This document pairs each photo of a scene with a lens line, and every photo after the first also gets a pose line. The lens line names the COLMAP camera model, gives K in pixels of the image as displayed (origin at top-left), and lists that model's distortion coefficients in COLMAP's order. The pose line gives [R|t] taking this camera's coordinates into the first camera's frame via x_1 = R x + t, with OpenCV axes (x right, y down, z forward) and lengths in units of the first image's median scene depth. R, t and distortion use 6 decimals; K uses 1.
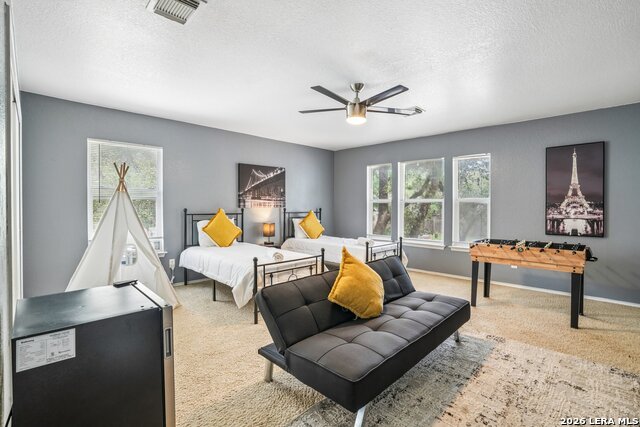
lens RADIAL K [[295.5, 0, 318.3], [0, 295.5, 208.3], [0, 0, 1]] dist [-0.045878, 0.002400]
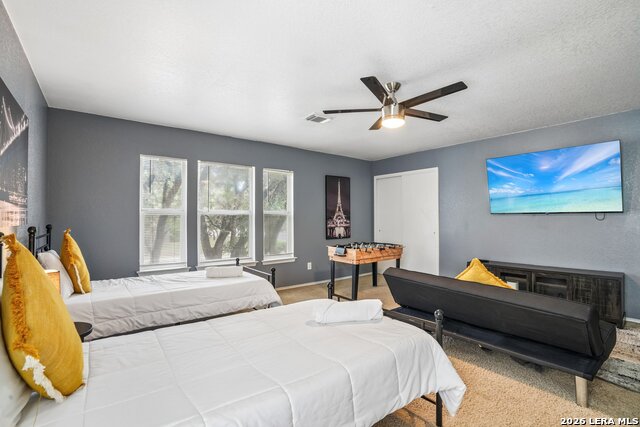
lens RADIAL K [[295.5, 0, 318.8], [0, 295.5, 216.5], [0, 0, 1]] dist [-0.045878, 0.002400]
pose [[0.144501, 0.002746, 0.989501, -0.615253], [0.016128, 0.999857, -0.005130, -0.010260], [-0.989373, 0.016700, 0.144436, 0.879311]]
